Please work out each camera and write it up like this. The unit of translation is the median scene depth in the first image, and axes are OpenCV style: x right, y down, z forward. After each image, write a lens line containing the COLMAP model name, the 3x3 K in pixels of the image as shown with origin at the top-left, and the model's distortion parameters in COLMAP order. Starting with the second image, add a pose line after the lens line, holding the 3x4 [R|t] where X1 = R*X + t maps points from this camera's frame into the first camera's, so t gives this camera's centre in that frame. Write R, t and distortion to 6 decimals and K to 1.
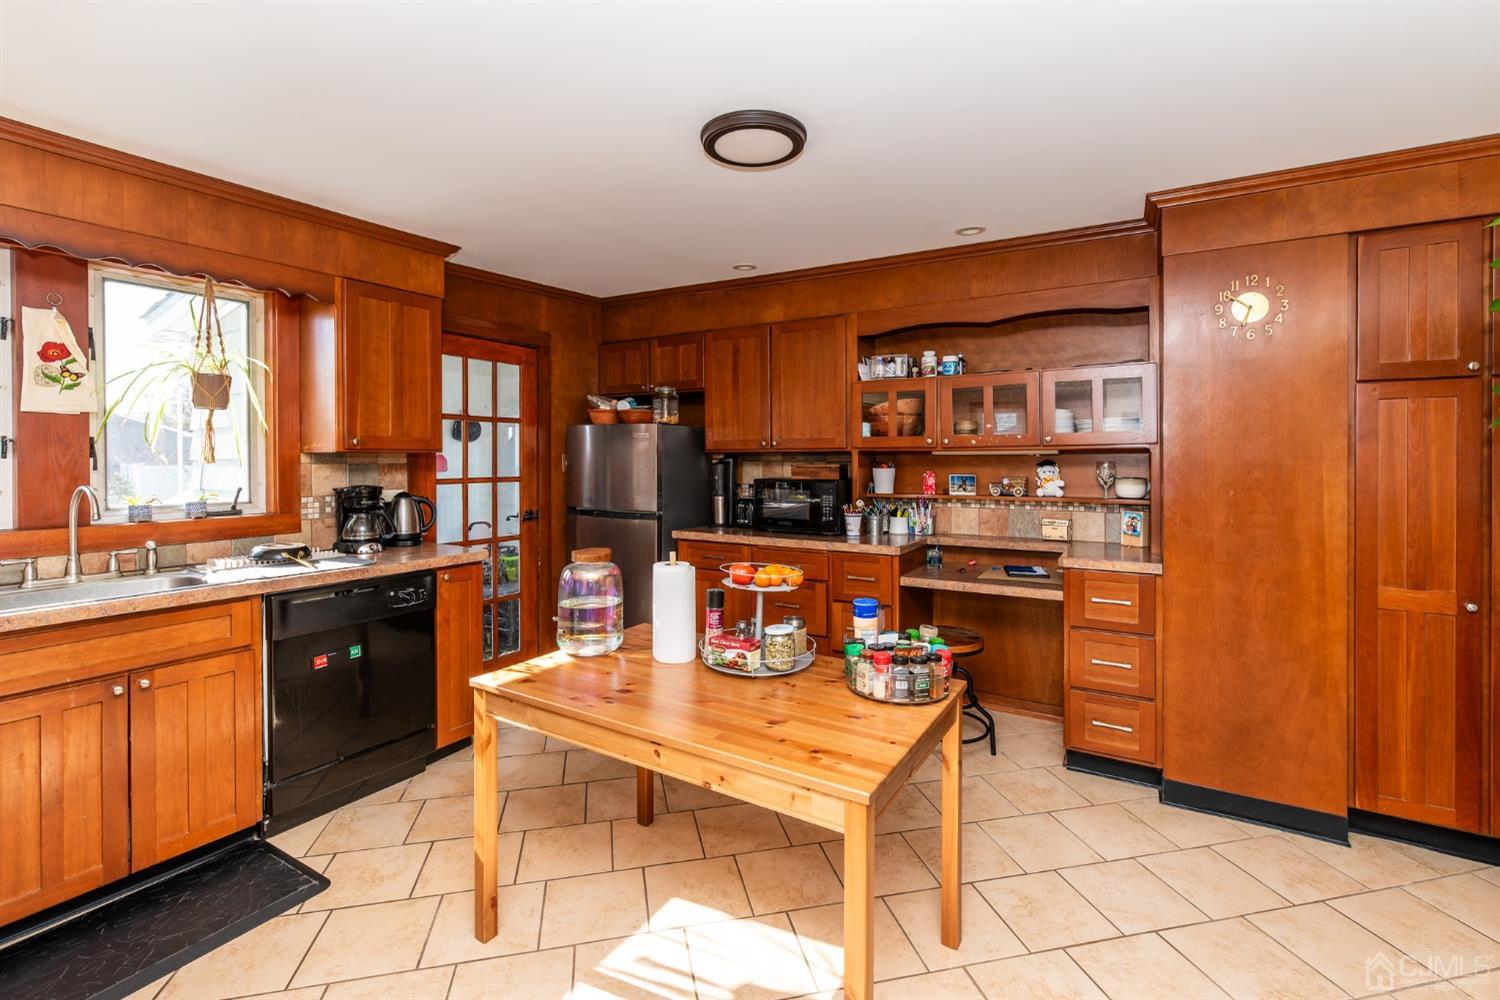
lens RADIAL K [[665.3, 0, 765.8], [0, 665.3, 453.1], [0, 0, 1]] dist [-0.001744, -0.000678]
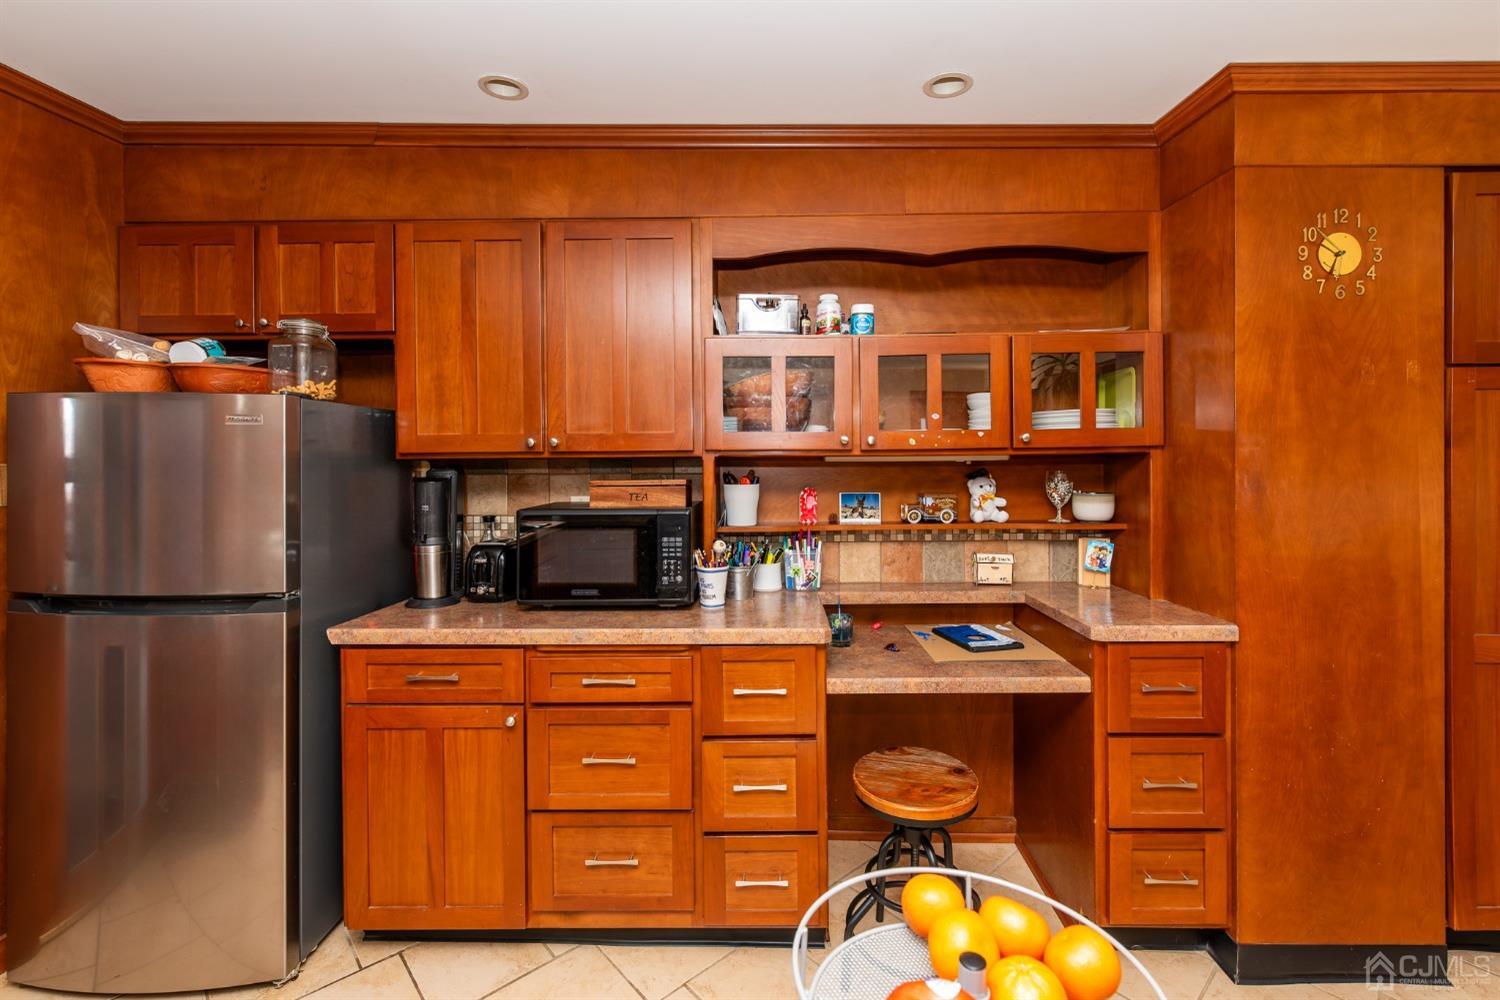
lens RADIAL K [[665.3, 0, 765.8], [0, 665.3, 453.1], [0, 0, 1]] dist [-0.001744, -0.000678]
pose [[0.872059, -0.000021, 0.489401, -0.106662], [0.001744, 0.999994, -0.003066, -0.004024], [-0.489398, 0.003528, 0.872053, 0.480244]]
